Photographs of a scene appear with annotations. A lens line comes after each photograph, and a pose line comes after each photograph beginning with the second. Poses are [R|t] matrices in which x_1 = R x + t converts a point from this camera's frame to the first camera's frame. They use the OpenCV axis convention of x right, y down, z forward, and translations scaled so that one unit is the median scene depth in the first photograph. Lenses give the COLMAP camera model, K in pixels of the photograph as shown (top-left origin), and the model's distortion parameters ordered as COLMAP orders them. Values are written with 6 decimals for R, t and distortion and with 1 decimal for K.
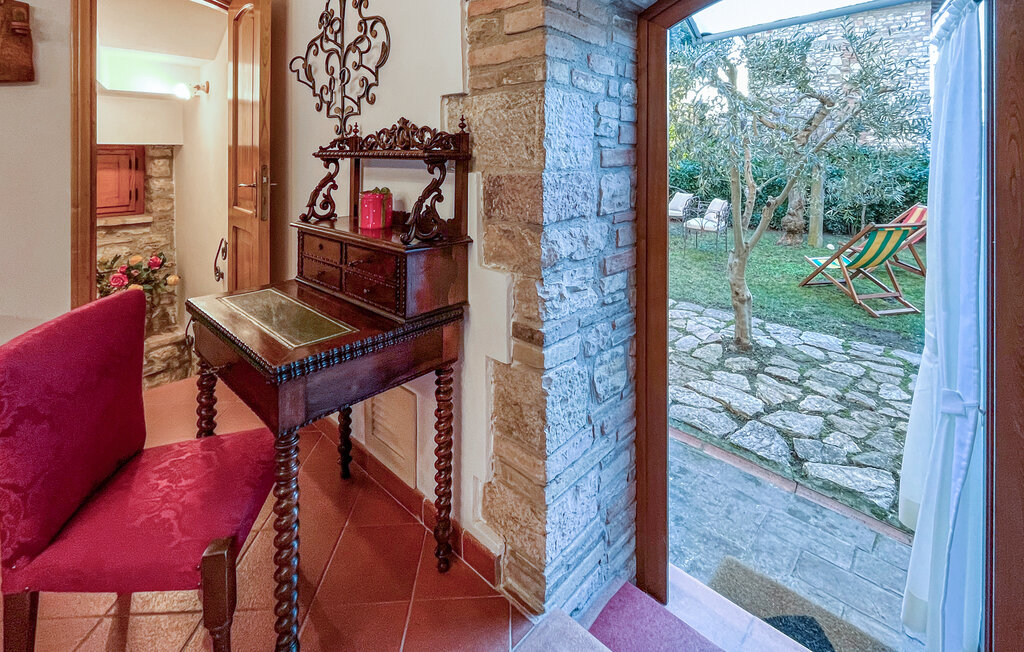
lens RADIAL K [[445.4, 0, 510.9], [0, 445.4, 177.5], [0, 0, 1]] dist [-0.001109, -0.000644]
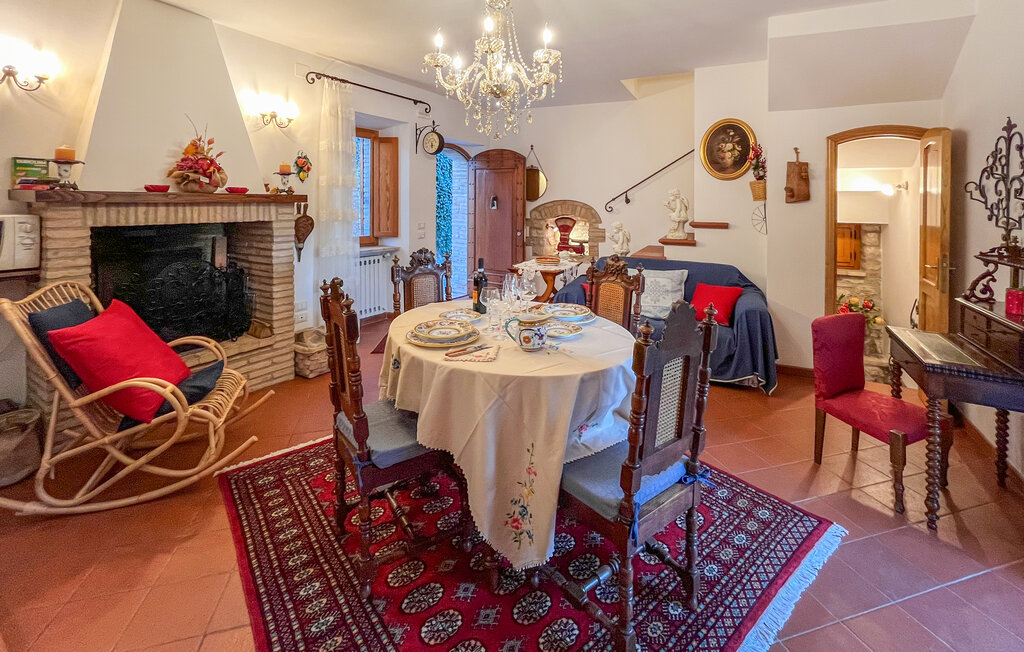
lens RADIAL K [[445.4, 0, 510.9], [0, 445.4, 177.5], [0, 0, 1]] dist [-0.001109, -0.000644]
pose [[0.225346, -0.042799, -0.973338, 0.611618], [-0.055681, 0.996836, -0.056723, -0.128671], [0.972686, 0.066979, 0.222250, -0.798062]]
